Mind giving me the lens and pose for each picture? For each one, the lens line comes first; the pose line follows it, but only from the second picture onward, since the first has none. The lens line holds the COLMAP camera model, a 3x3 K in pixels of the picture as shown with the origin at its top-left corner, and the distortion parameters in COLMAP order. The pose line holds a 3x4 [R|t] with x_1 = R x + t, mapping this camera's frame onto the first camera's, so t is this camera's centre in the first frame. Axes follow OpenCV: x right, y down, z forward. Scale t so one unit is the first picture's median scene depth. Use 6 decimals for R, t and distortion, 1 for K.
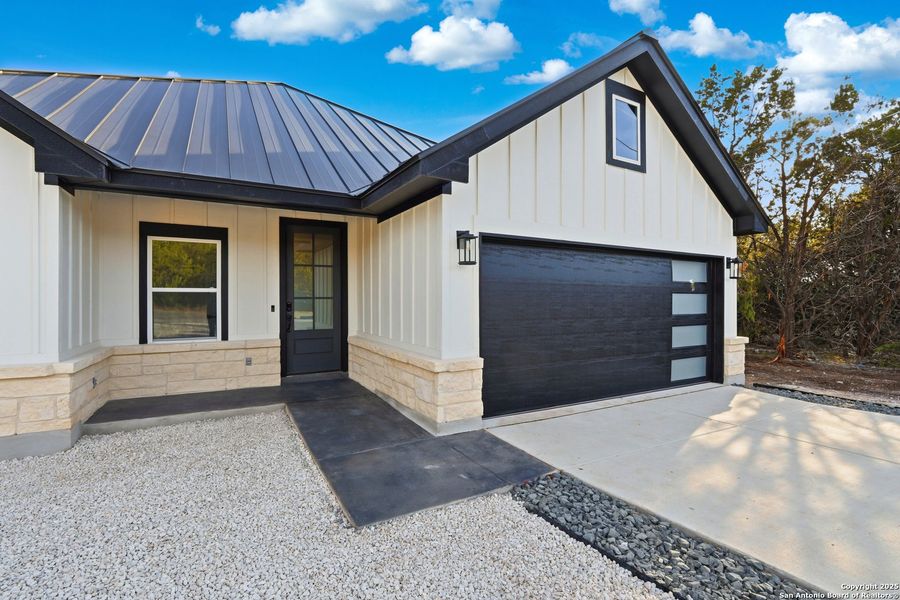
lens RADIAL K [[413.0, 0, 450.5], [0, 413.0, 299.5], [0, 0, 1]] dist [-0.011656, 0.003488]
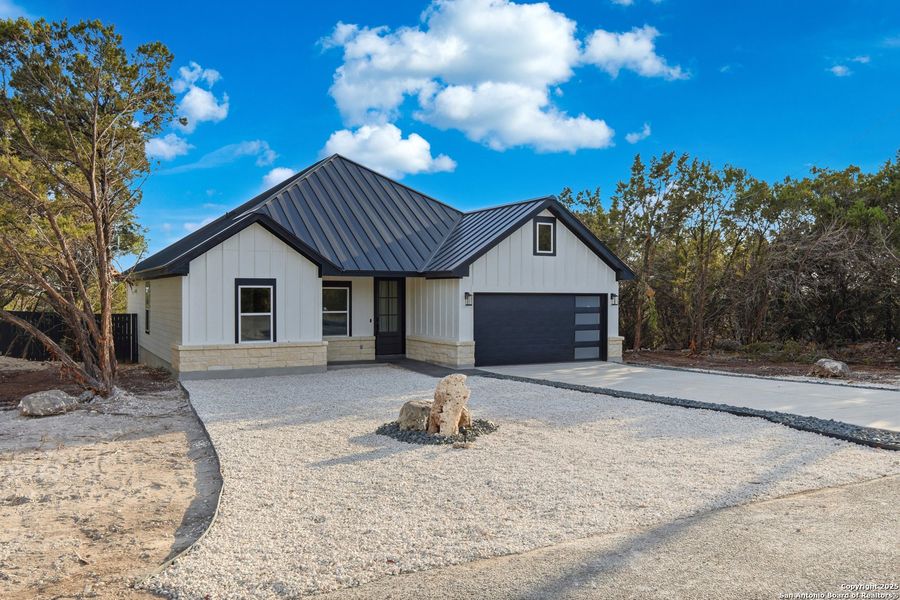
lens RADIAL K [[733.7, 0, 448.6], [0, 733.7, 298.3], [0, 0, 1]] dist [-0.016324, -0.000152]
pose [[0.999992, 0.003240, -0.002229, -0.055585], [-0.003222, 0.999966, 0.007592, -0.119596], [0.002254, -0.007585, 0.999969, -2.644841]]
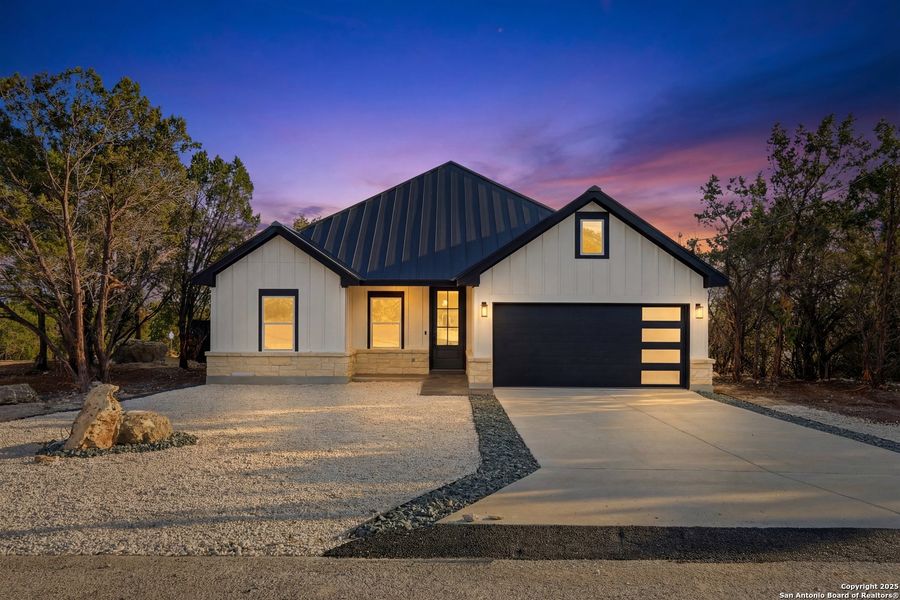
lens RADIAL K [[733.7, 0, 447.2], [0, 733.7, 303.4], [0, 0, 1]] dist [-0.016324, -0.000152]
pose [[0.871232, 0.000720, -0.490870, 1.364343], [-0.004017, 0.999976, -0.005662, -0.098922], [0.490855, 0.006905, 0.871214, -1.959531]]
